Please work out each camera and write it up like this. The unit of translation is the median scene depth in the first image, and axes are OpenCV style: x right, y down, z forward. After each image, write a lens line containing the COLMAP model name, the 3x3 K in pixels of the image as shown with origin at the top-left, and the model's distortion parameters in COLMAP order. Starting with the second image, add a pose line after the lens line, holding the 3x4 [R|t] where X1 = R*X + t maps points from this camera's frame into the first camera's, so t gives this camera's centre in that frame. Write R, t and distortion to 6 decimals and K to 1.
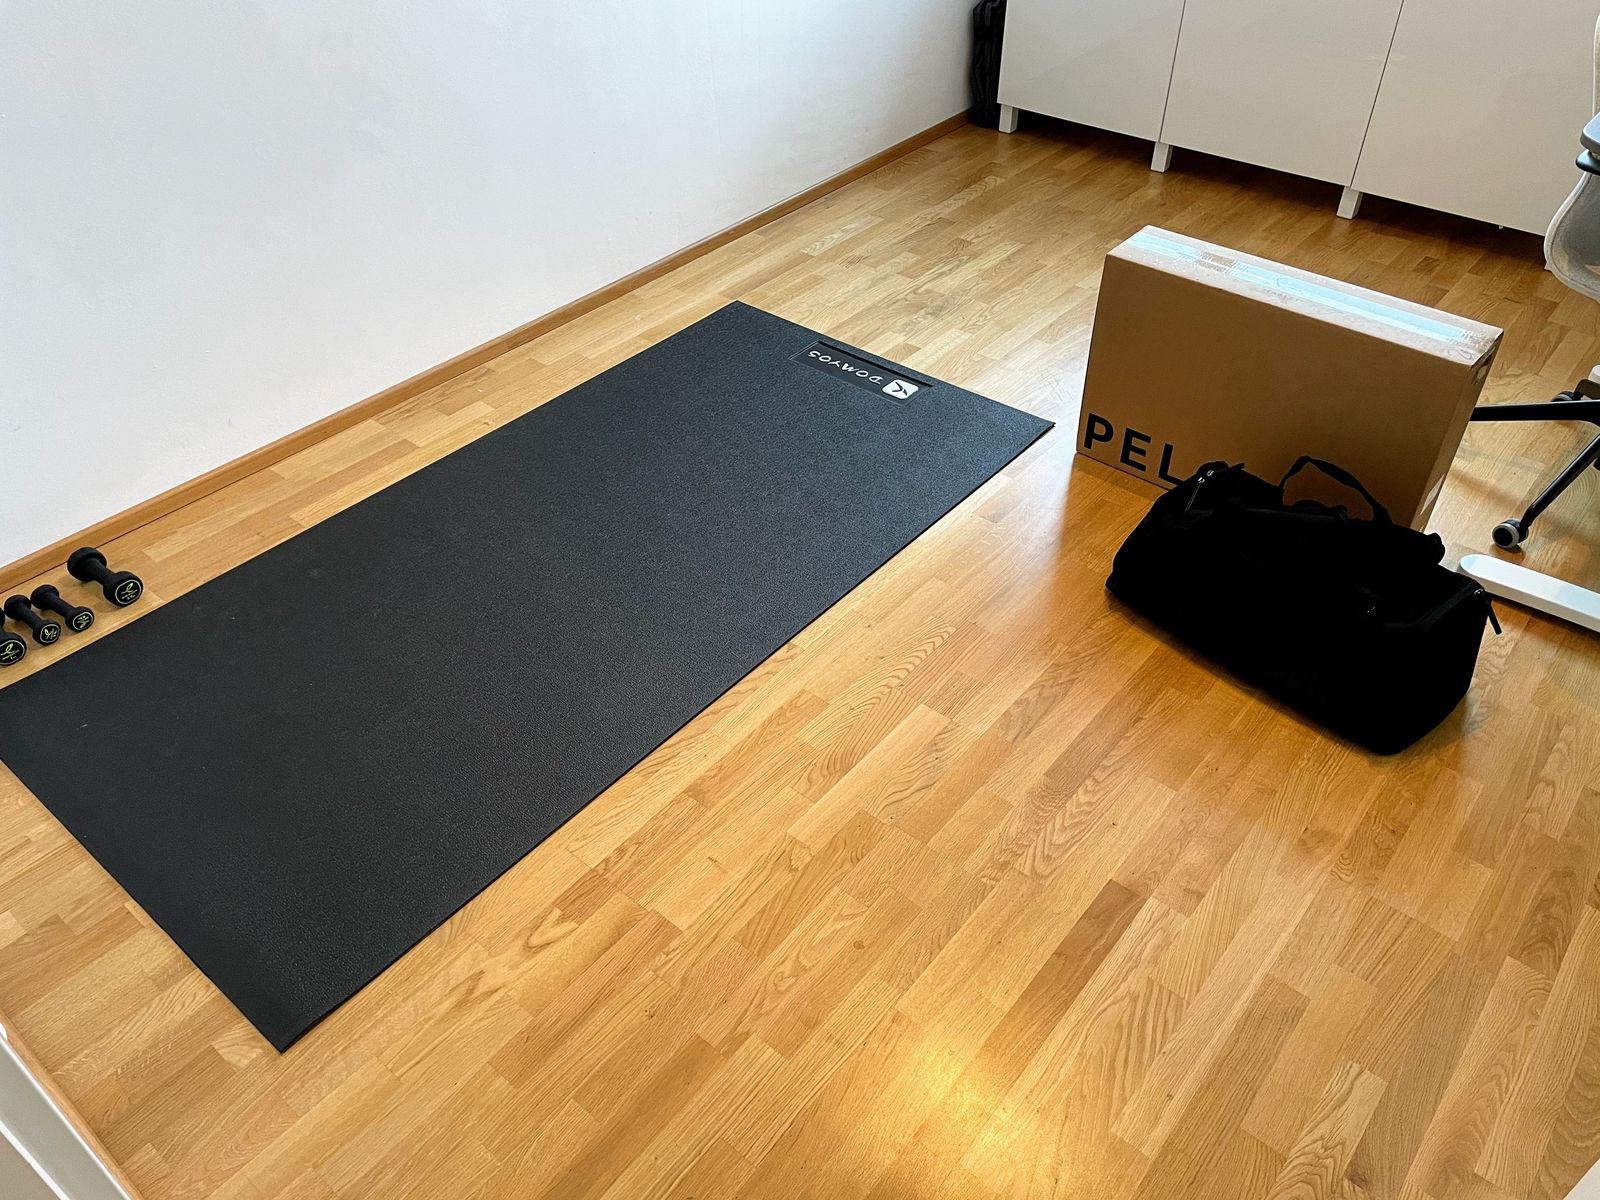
lens RADIAL K [[1204.3, 0, 804.0], [0, 1204.3, 603.4], [0, 0, 1]] dist [0.032302, -0.031625]
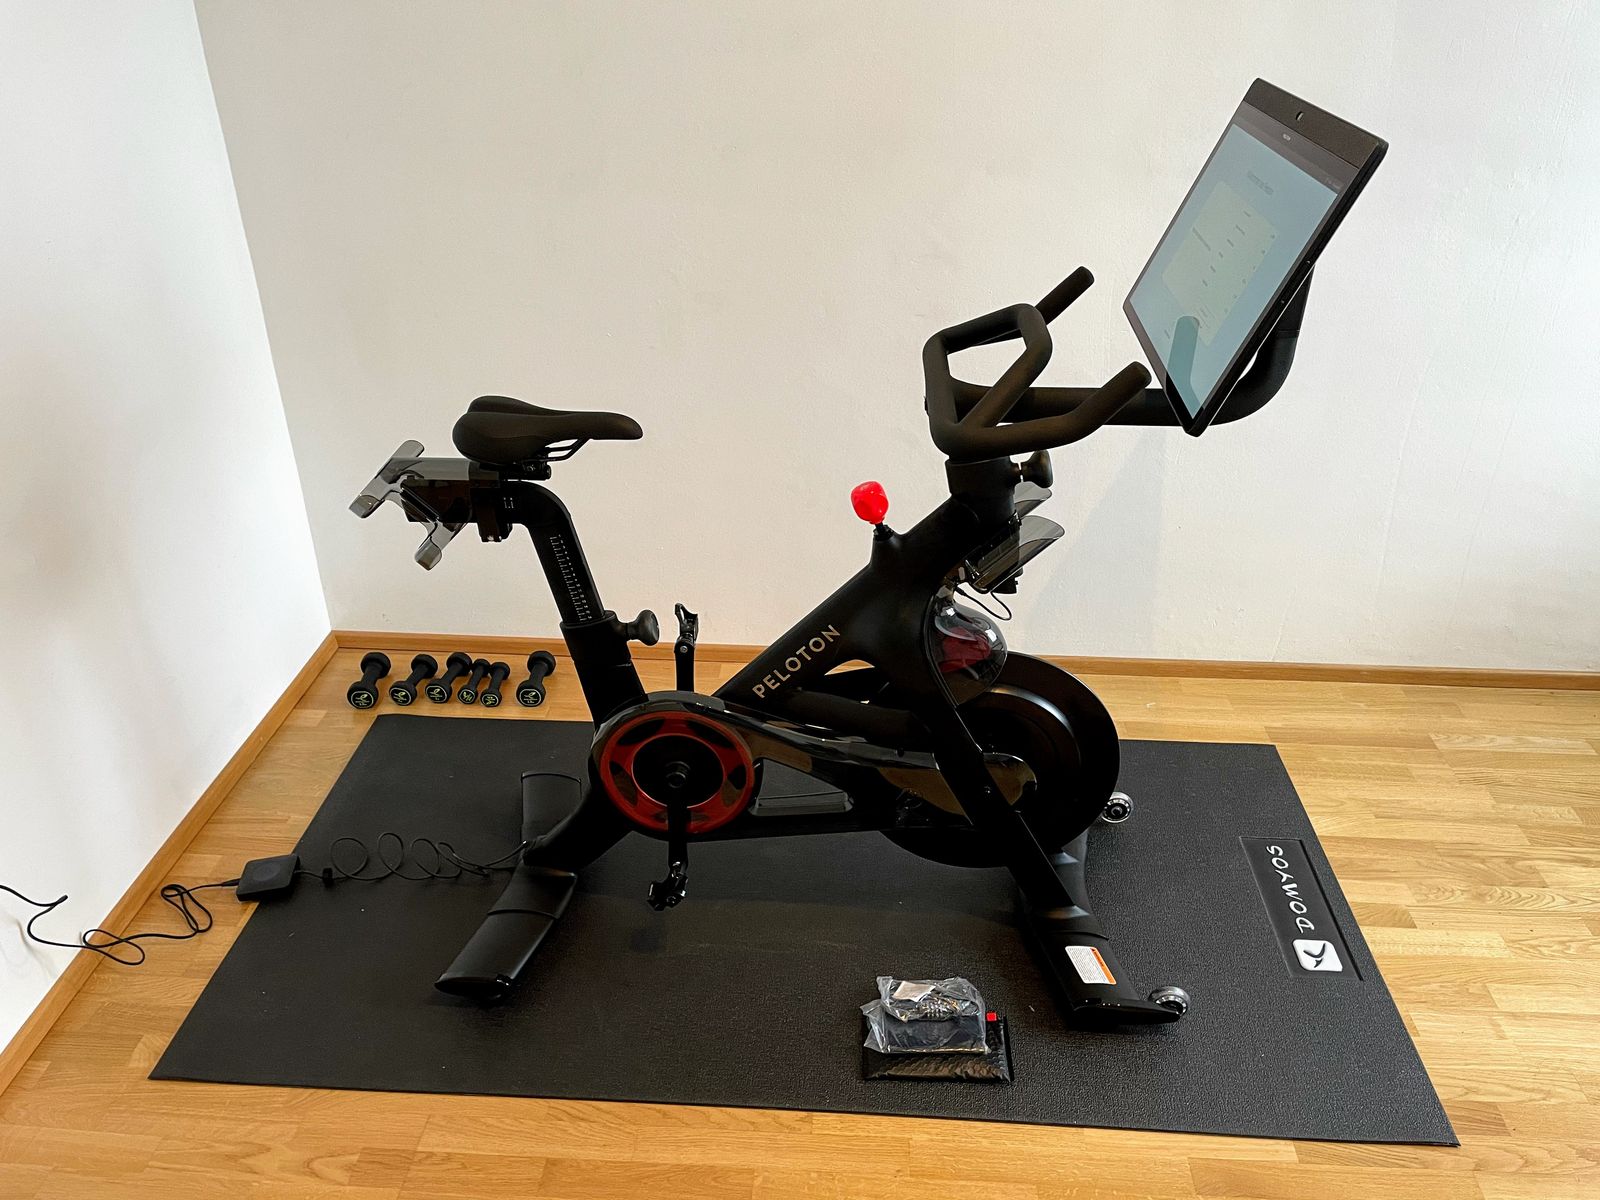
lens RADIAL K [[1204.3, 0, 805.4], [0, 1204.3, 593.2], [0, 0, 1]] dist [0.032302, -0.031625]
pose [[0.586213, 0.400315, -0.704345, 0.312370], [-0.525502, 0.849575, 0.045492, -0.224132], [0.616606, 0.343467, 0.708398, 0.208246]]
